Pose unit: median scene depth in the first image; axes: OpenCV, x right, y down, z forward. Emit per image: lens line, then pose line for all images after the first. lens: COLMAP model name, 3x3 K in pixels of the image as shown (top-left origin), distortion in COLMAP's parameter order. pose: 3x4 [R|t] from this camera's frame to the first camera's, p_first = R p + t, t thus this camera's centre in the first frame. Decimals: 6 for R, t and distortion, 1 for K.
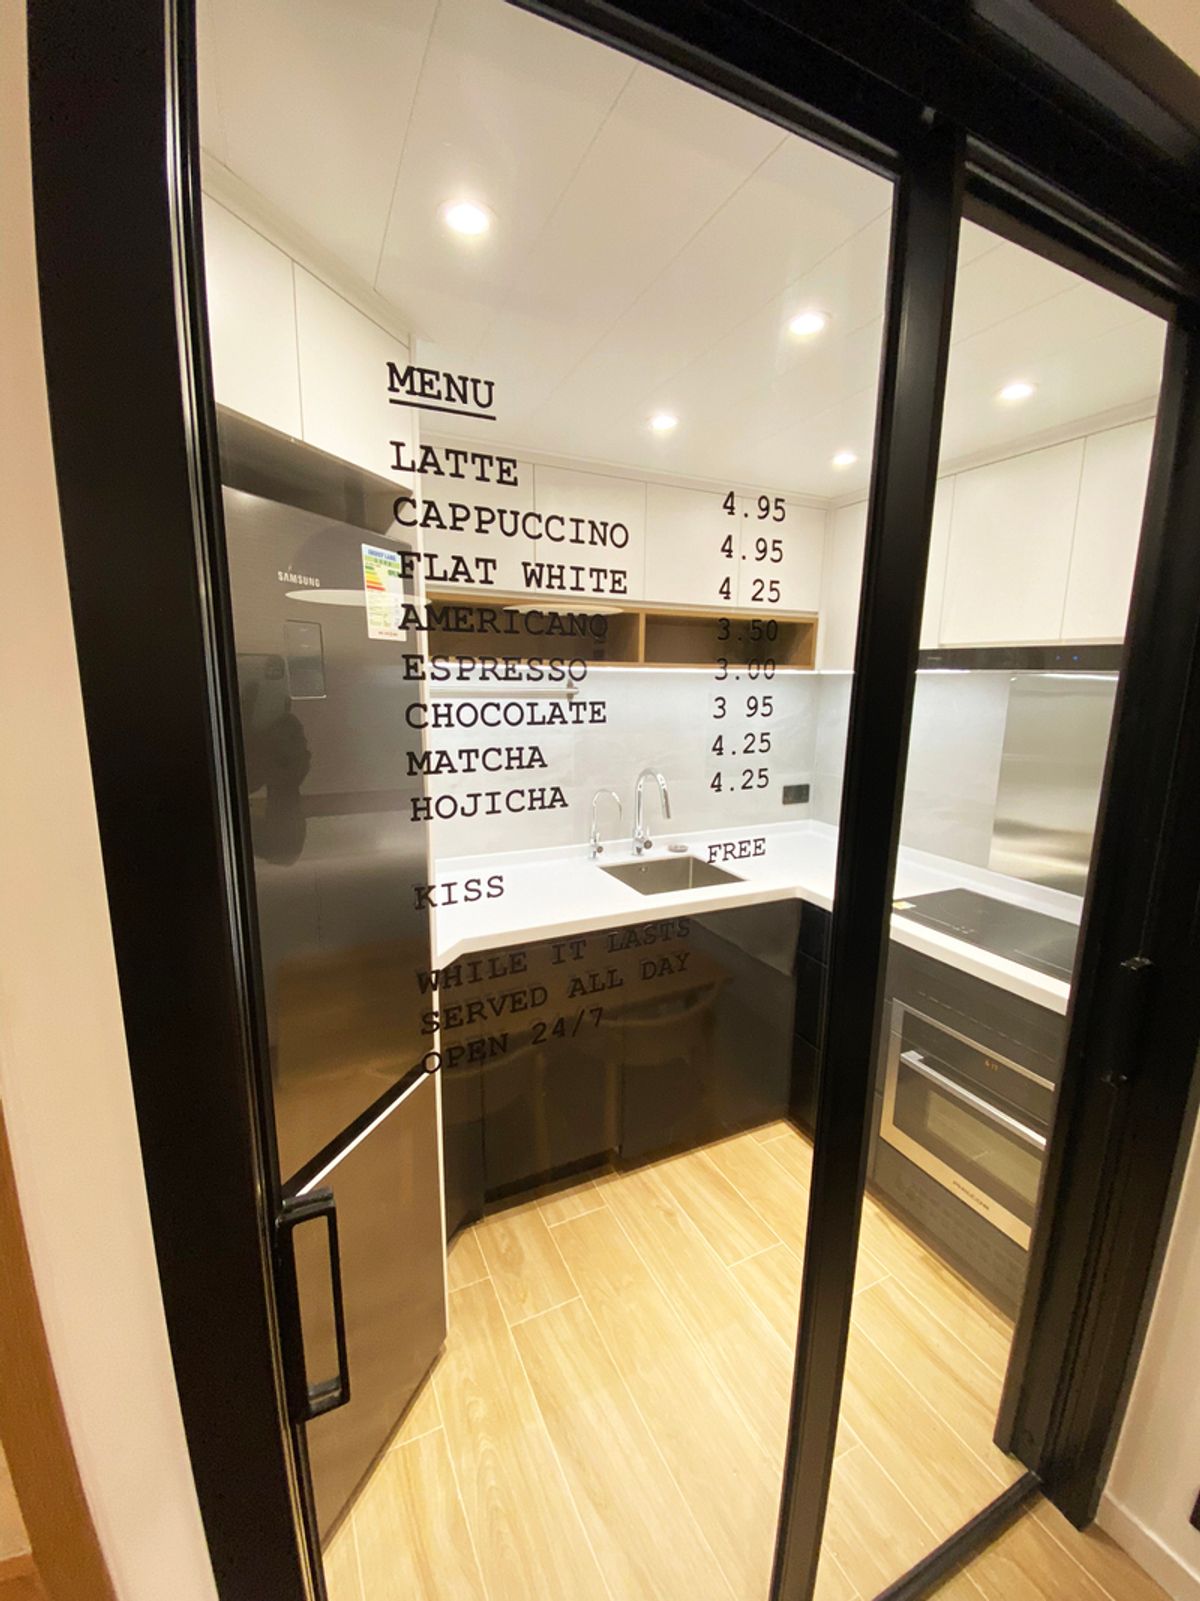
lens RADIAL K [[651.1, 0, 600.0], [0, 651.1, 800.5], [0, 0, 1]] dist [-0.000321, -0.000002]
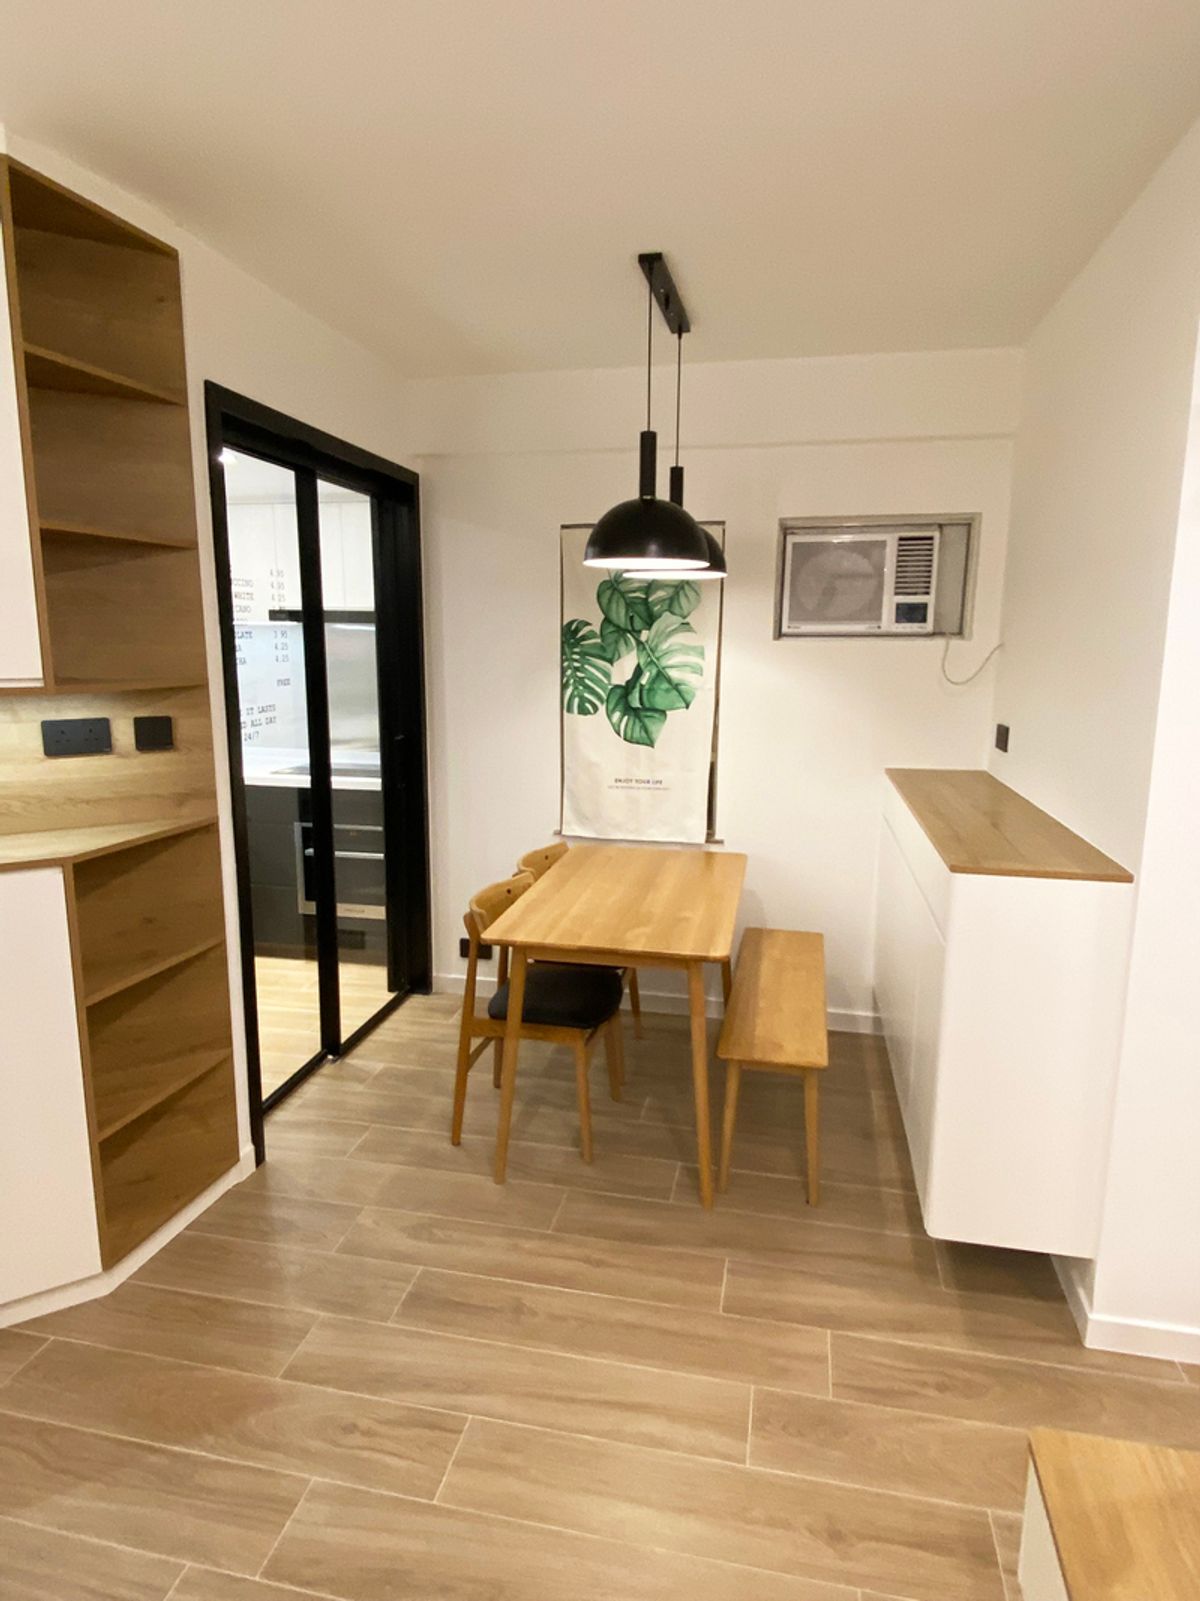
lens RADIAL K [[902.8, 0, 600.0], [0, 902.8, 800.5], [0, 0, 1]] dist [0.002947, 0.000544]
pose [[0.617765, -0.143225, 0.773209, -1.012274], [0.144147, 0.987238, 0.067702, 0.251278], [-0.773038, 0.069631, 0.630527, -1.263781]]
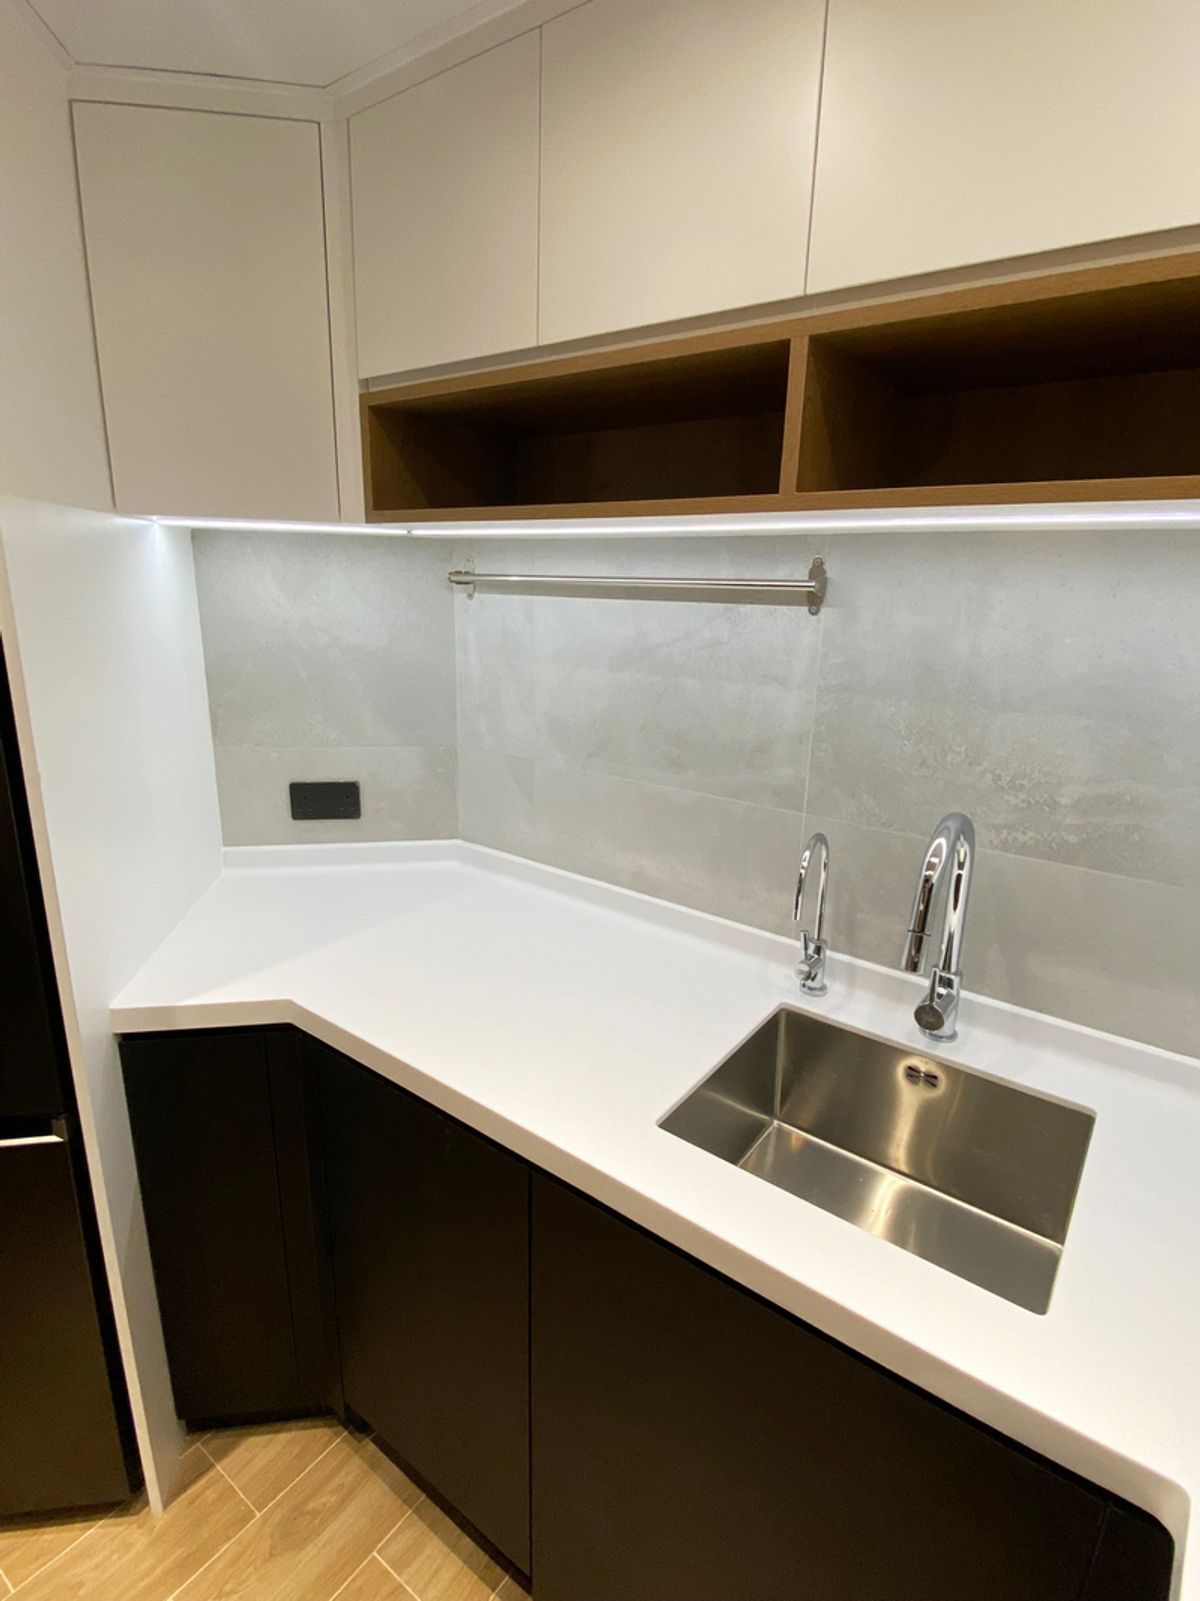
lens RADIAL K [[802.5, 0, 600.0], [0, 802.5, 800.5], [0, 0, 1]] dist [0.050977, -0.041525]
pose [[0.464588, 0.231302, -0.854785, 0.446197], [-0.182808, 0.969543, 0.162997, -0.114620], [0.866452, 0.080536, 0.492722, 0.759705]]
